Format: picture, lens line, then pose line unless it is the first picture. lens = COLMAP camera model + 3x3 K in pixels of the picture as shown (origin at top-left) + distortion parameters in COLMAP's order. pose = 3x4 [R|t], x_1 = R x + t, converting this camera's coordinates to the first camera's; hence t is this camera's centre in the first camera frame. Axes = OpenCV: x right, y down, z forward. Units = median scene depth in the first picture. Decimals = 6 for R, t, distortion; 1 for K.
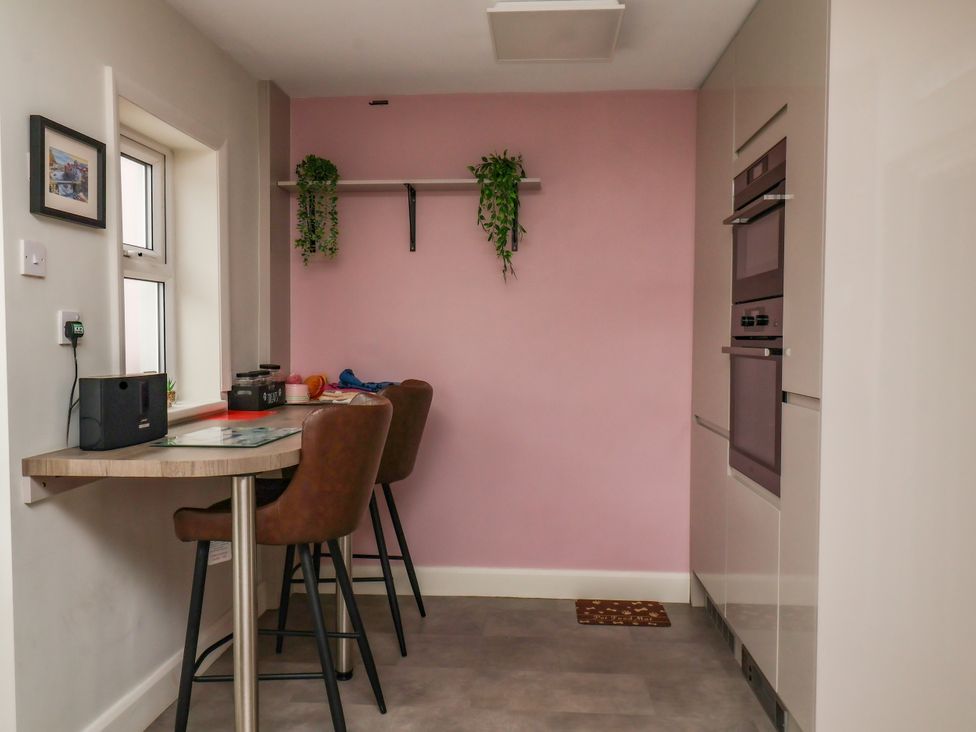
lens RADIAL K [[750.6, 0, 485.9], [0, 750.6, 375.1], [0, 0, 1]] dist [0.006543, -0.050935]
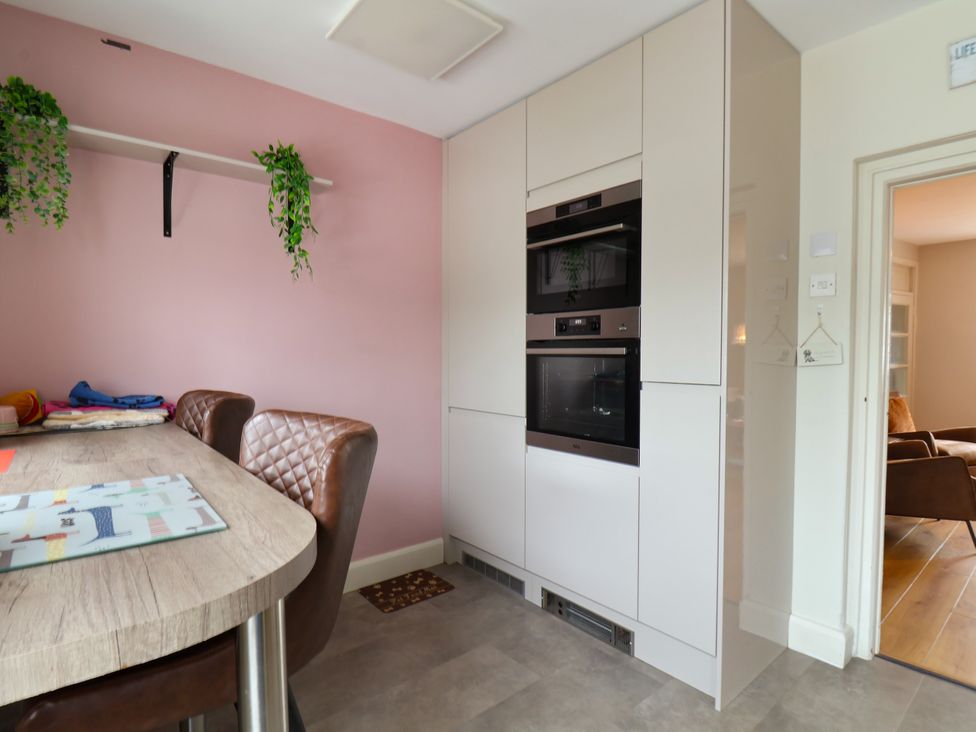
lens RADIAL K [[512.7, 0, 489.0], [0, 512.7, 369.2], [0, 0, 1]] dist [0.000211, -0.012918]
pose [[0.716254, -0.026387, 0.697341, -0.255987], [0.034771, 0.999393, 0.002103, -0.006699], [-0.696973, 0.022741, 0.716737, 0.366586]]
